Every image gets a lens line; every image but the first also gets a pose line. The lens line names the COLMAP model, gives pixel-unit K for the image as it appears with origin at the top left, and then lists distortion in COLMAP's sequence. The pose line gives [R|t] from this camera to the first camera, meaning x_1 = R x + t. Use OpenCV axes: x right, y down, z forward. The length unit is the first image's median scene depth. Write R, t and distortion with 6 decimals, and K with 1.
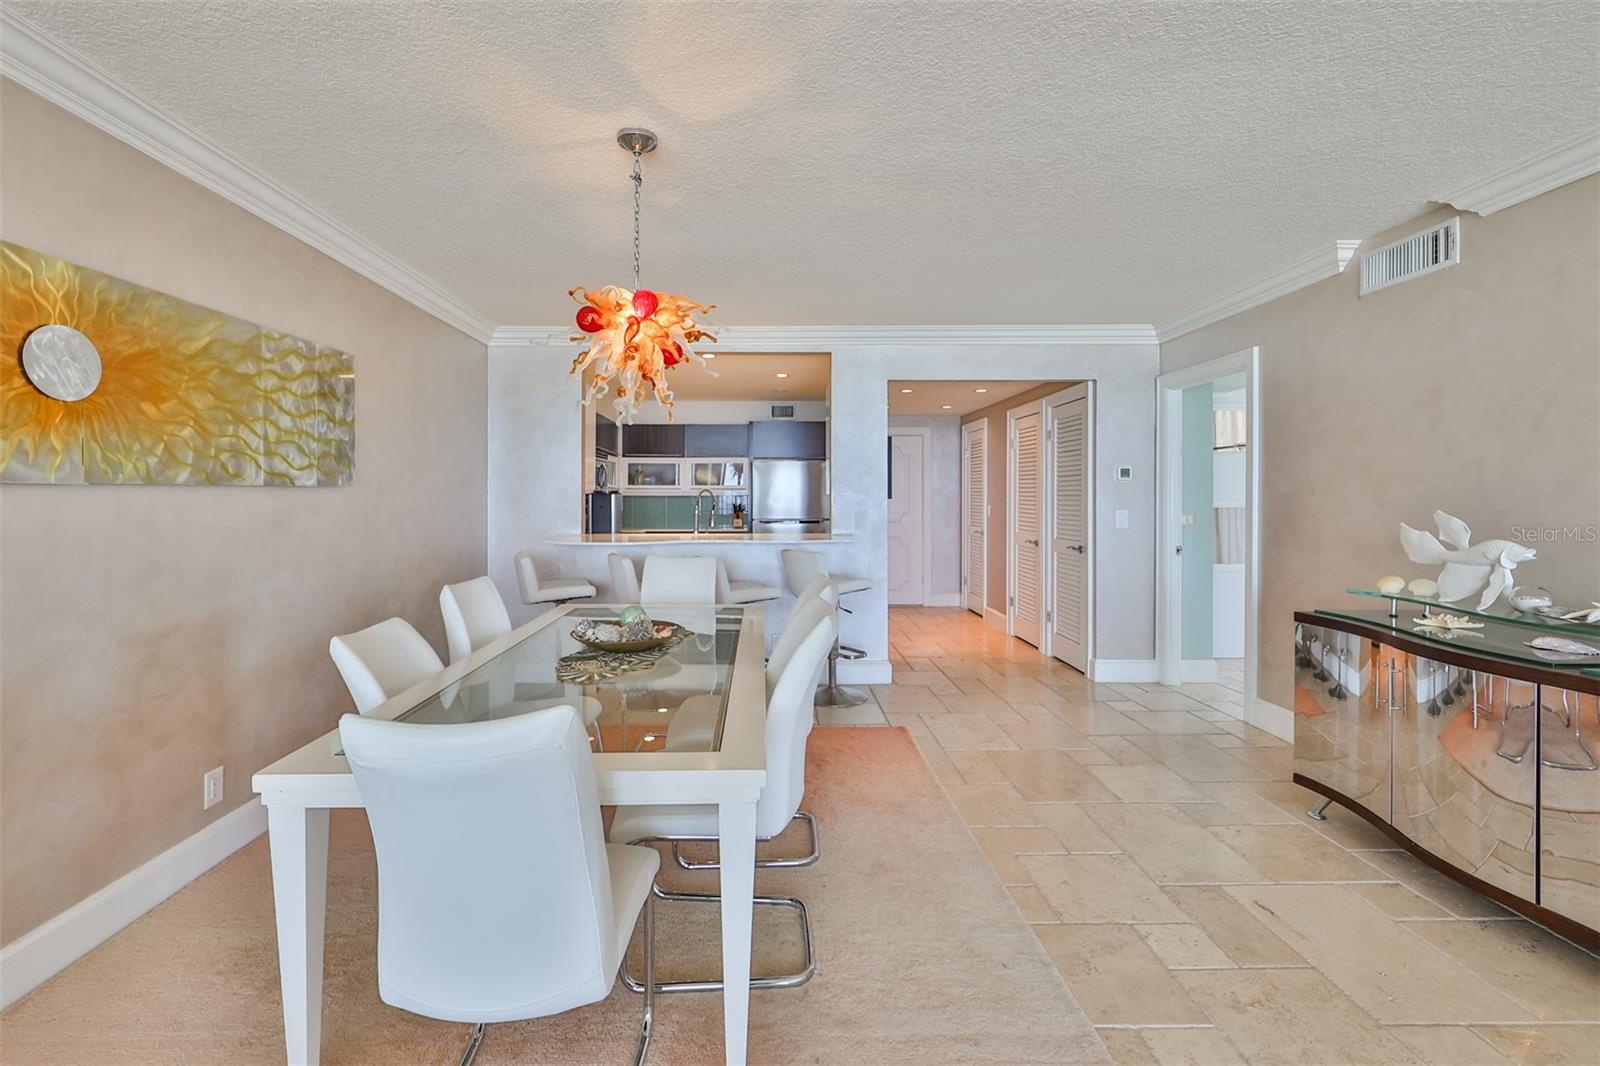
lens RADIAL K [[685.1, 0, 754.0], [0, 685.1, 498.1], [0, 0, 1]] dist [-0.002527, -0.000063]
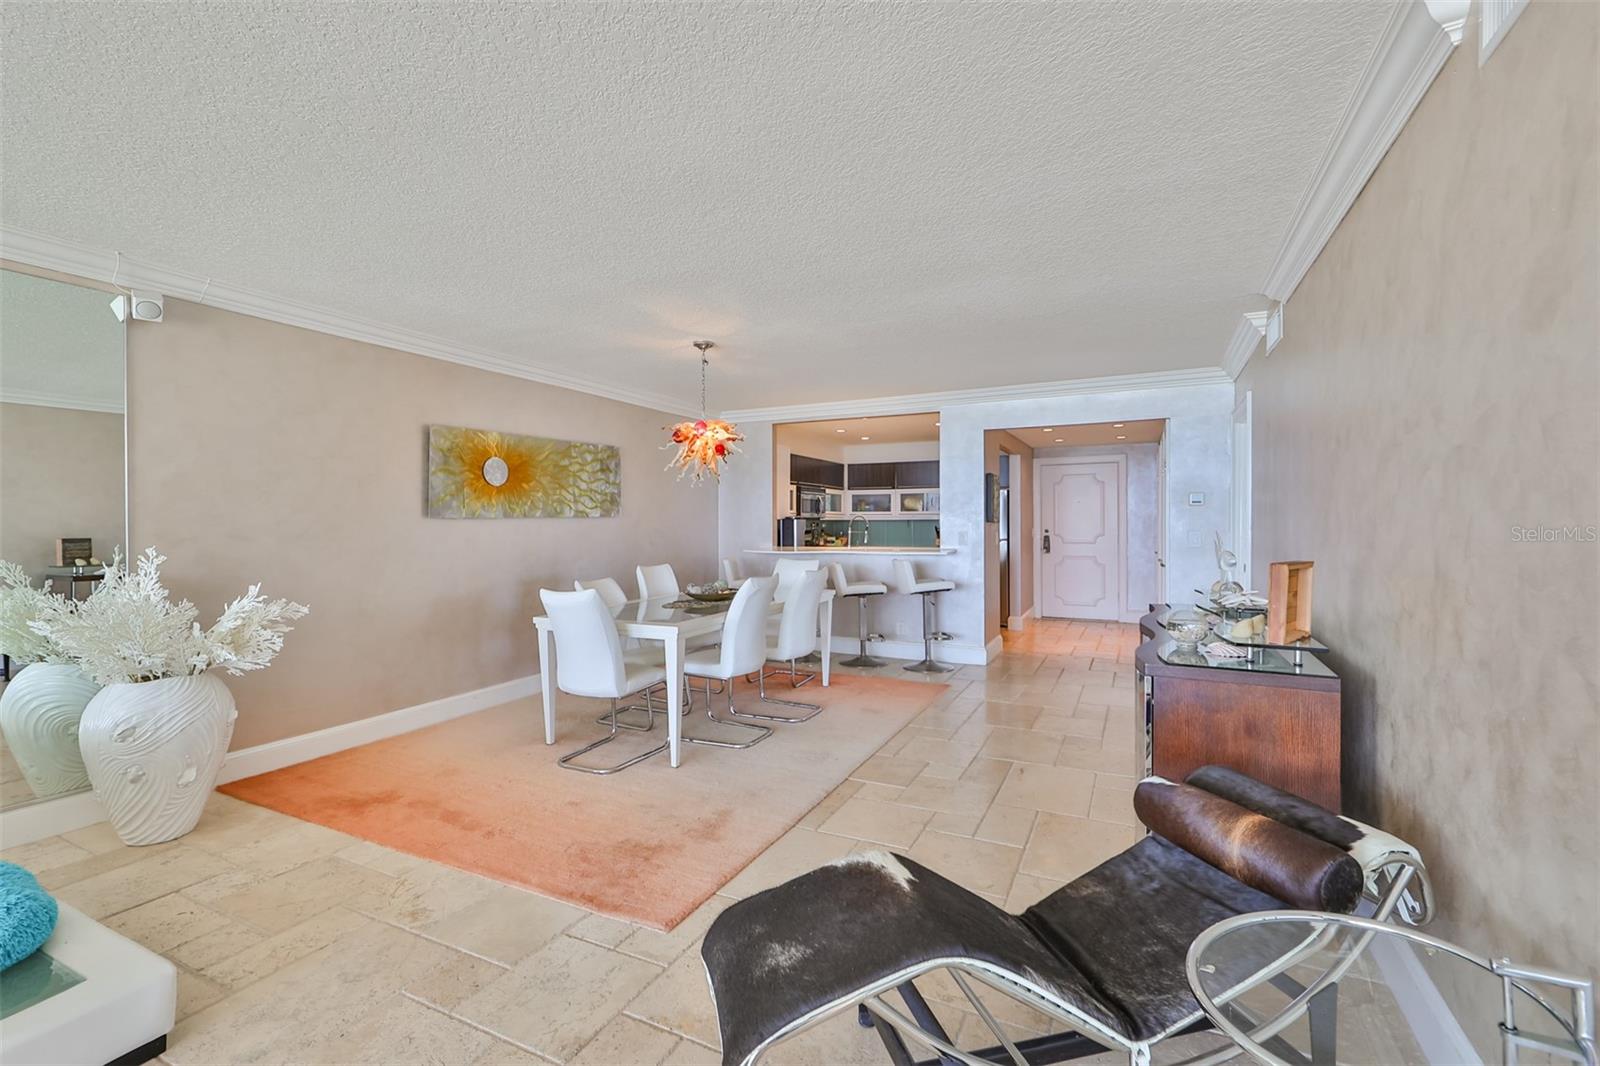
lens RADIAL K [[692.4, 0, 779.9], [0, 692.4, 526.4], [0, 0, 1]] dist [-0.002650, -0.000365]
pose [[0.892086, -0.001514, -0.451862, 0.752904], [0.004601, 0.999973, 0.005733, 0.000589], [0.451841, -0.007194, 0.892069, -0.567343]]
